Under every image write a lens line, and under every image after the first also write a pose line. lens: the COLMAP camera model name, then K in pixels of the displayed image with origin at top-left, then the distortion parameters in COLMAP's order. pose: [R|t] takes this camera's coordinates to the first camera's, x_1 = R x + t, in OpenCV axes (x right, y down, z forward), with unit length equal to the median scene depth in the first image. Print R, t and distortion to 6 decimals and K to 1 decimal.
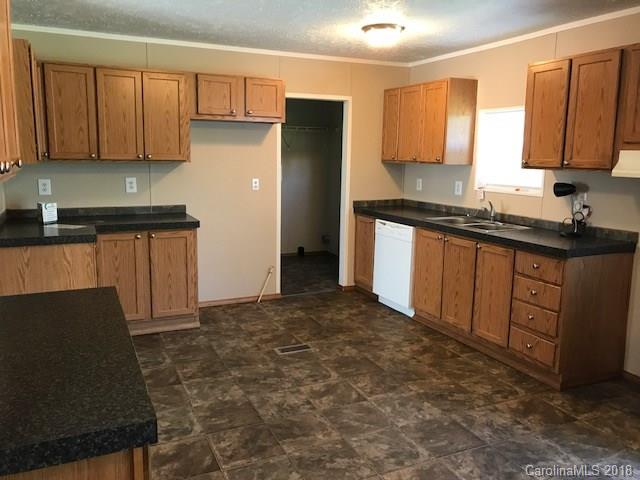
lens RADIAL K [[533.6, 0, 321.5], [0, 533.6, 239.8], [0, 0, 1]] dist [0.029400, -0.041408]
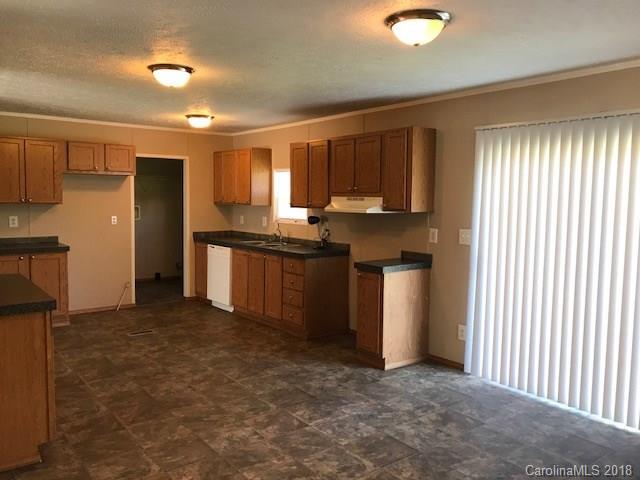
lens RADIAL K [[533.6, 0, 320.6], [0, 533.6, 238.0], [0, 0, 1]] dist [0.029400, -0.041408]
pose [[0.975637, -0.017932, 0.218658, 0.098378], [0.035812, 0.996303, -0.078086, 0.072419], [-0.216450, 0.084015, 0.972672, -0.471592]]
